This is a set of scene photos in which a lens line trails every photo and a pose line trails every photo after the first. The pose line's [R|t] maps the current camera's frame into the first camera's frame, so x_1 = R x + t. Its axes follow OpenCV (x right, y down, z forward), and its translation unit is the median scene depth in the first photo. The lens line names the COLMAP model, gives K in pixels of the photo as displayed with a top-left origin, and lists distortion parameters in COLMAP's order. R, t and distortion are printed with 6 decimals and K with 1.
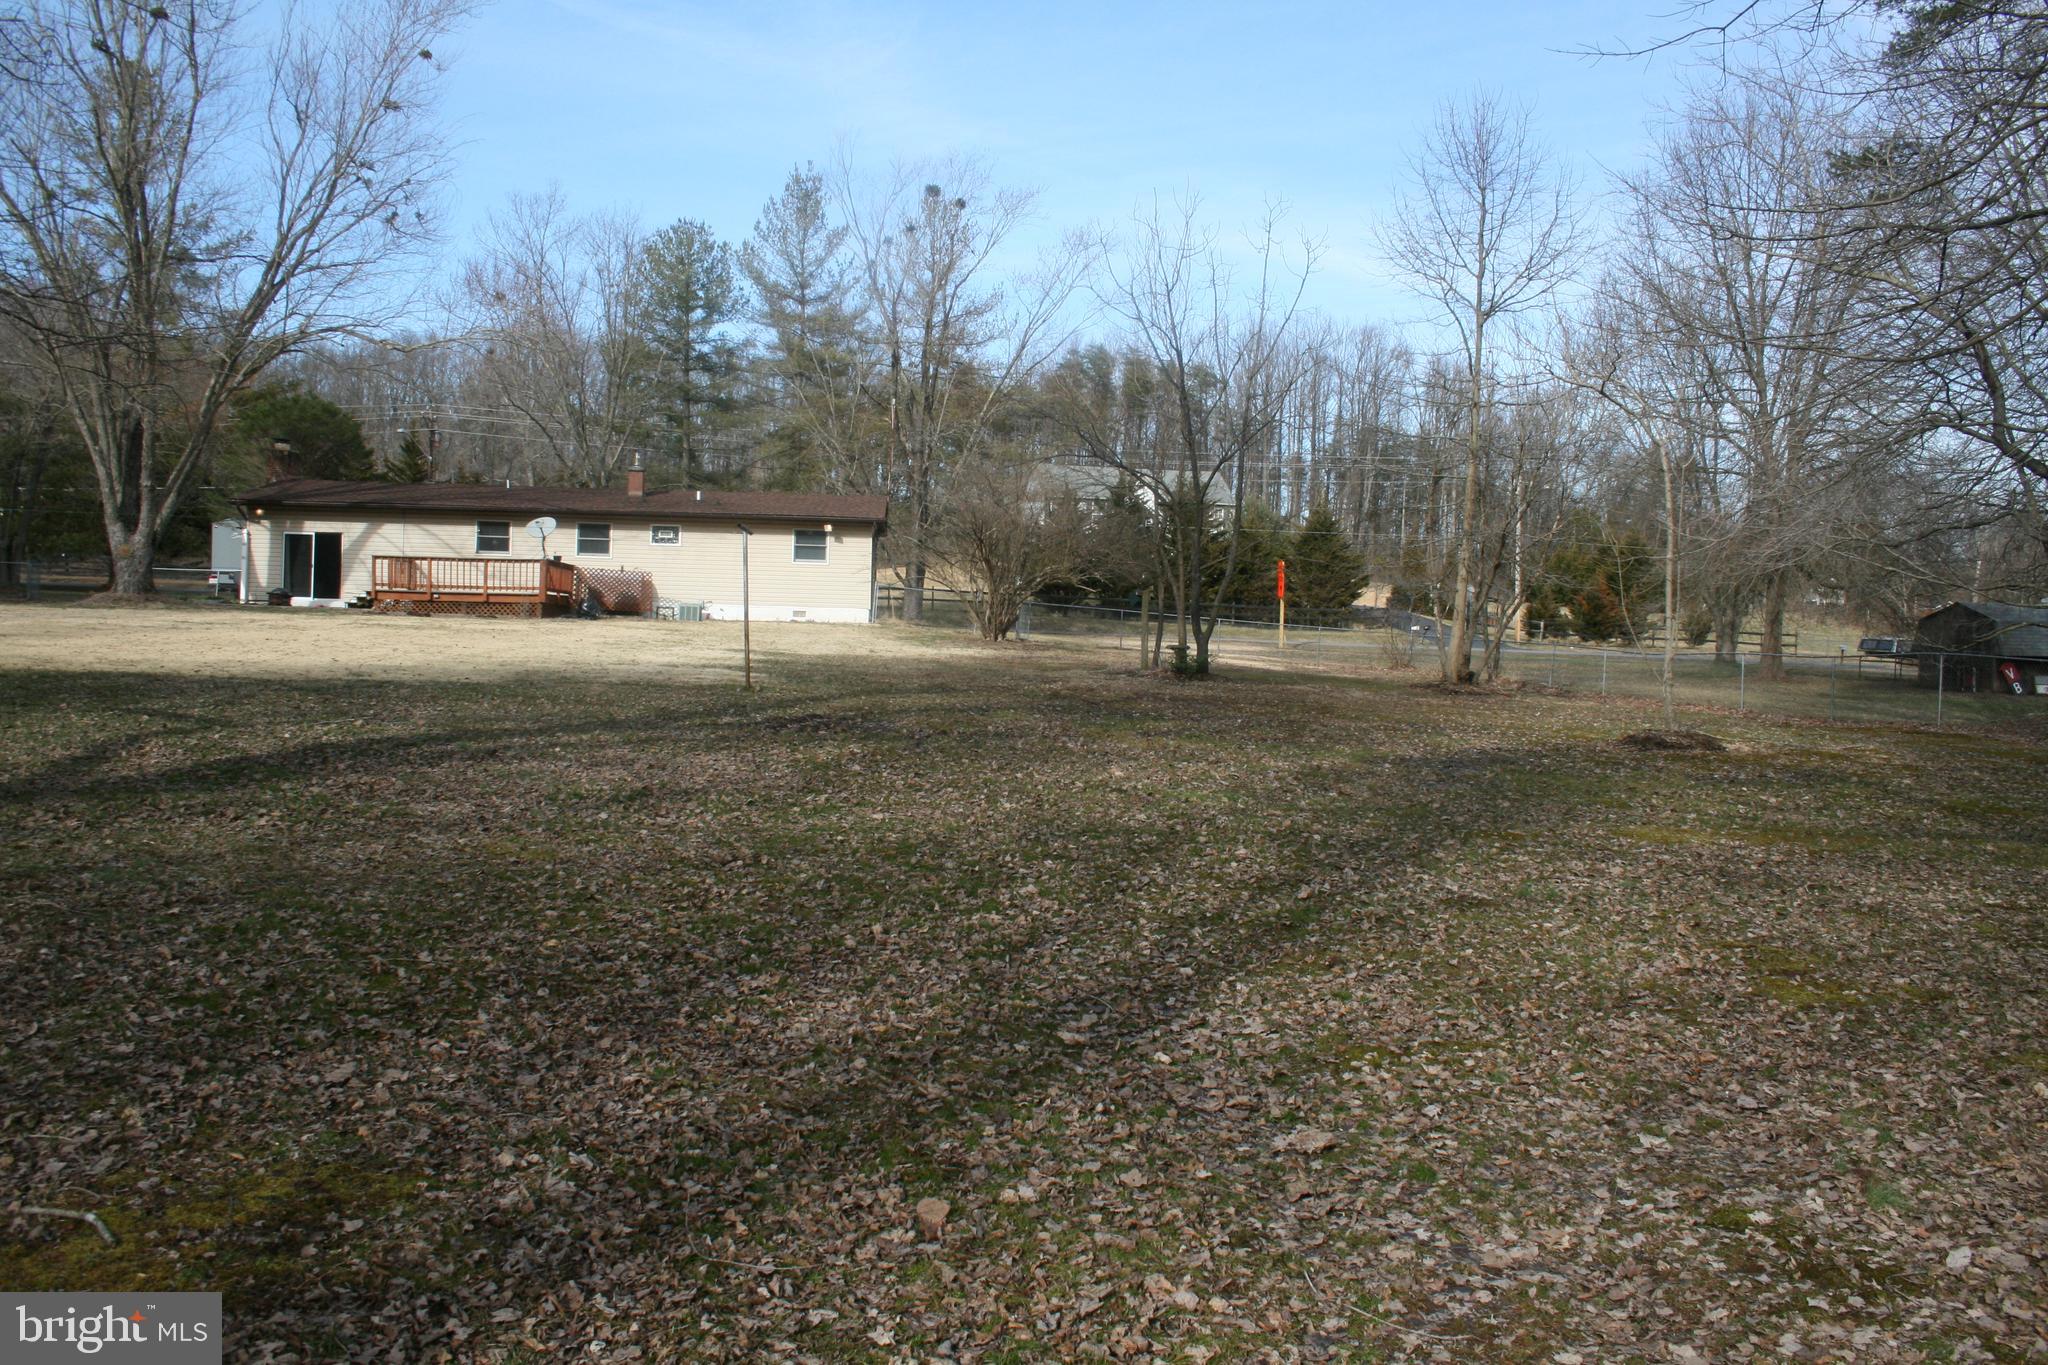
lens RADIAL K [[1720.0, 0, 1027.9], [0, 1720.0, 666.8], [0, 0, 1]] dist [-0.150957, 0.137548]
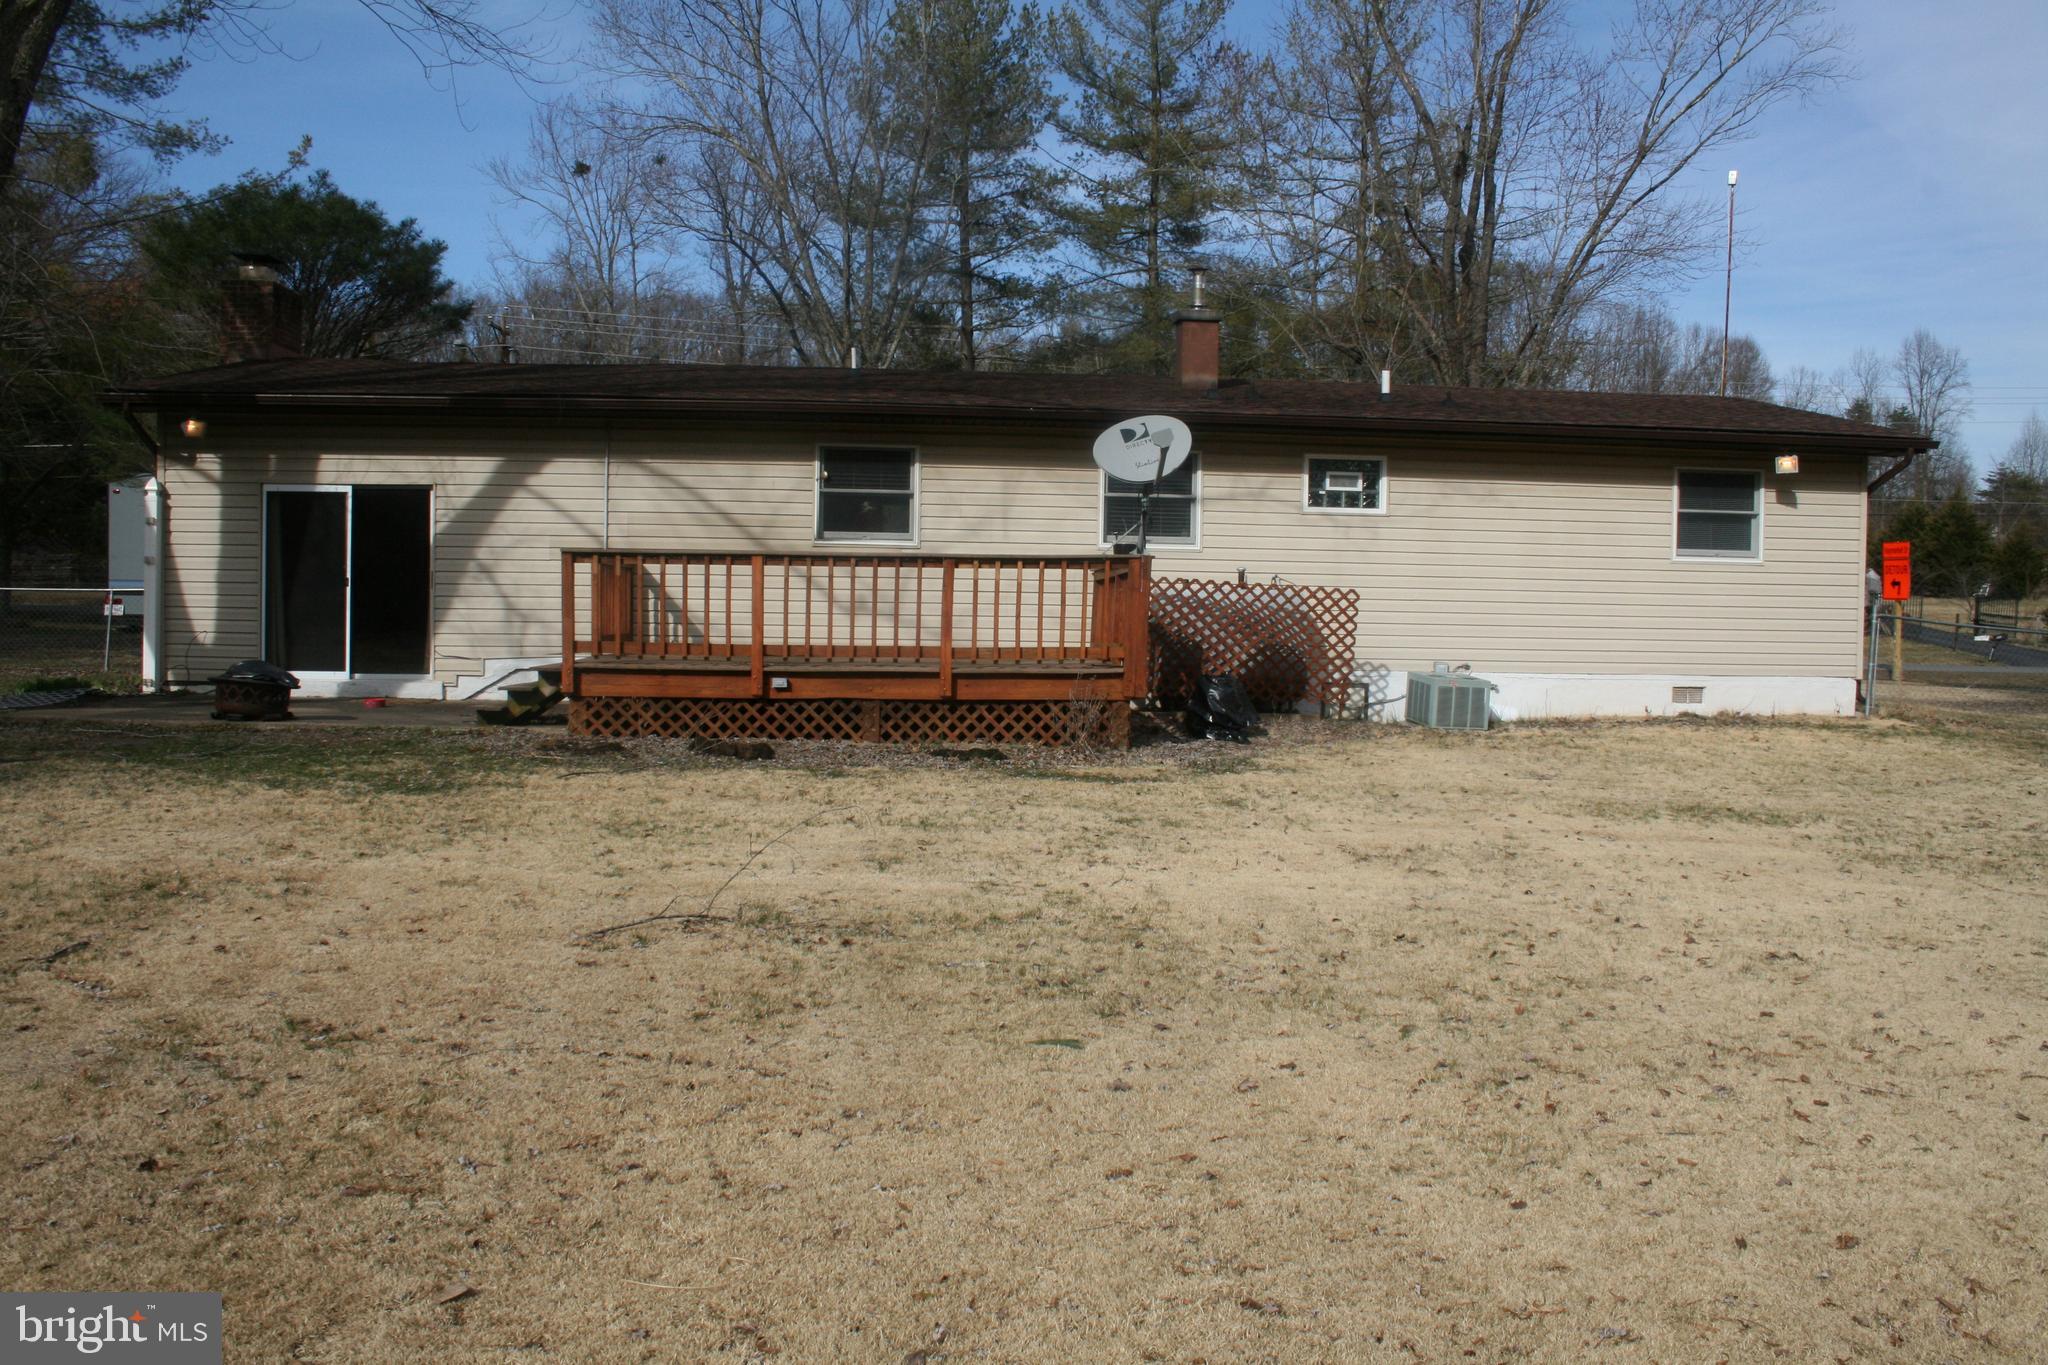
lens RADIAL K [[1720.0, 0, 1027.9], [0, 1720.0, 666.8], [0, 0, 1]] dist [-0.150957, 0.137548]
pose [[0.999875, -0.013684, 0.007897, -0.322412], [0.013608, 0.999861, 0.009634, -0.049134], [-0.008027, -0.009525, 0.999922, 0.728155]]
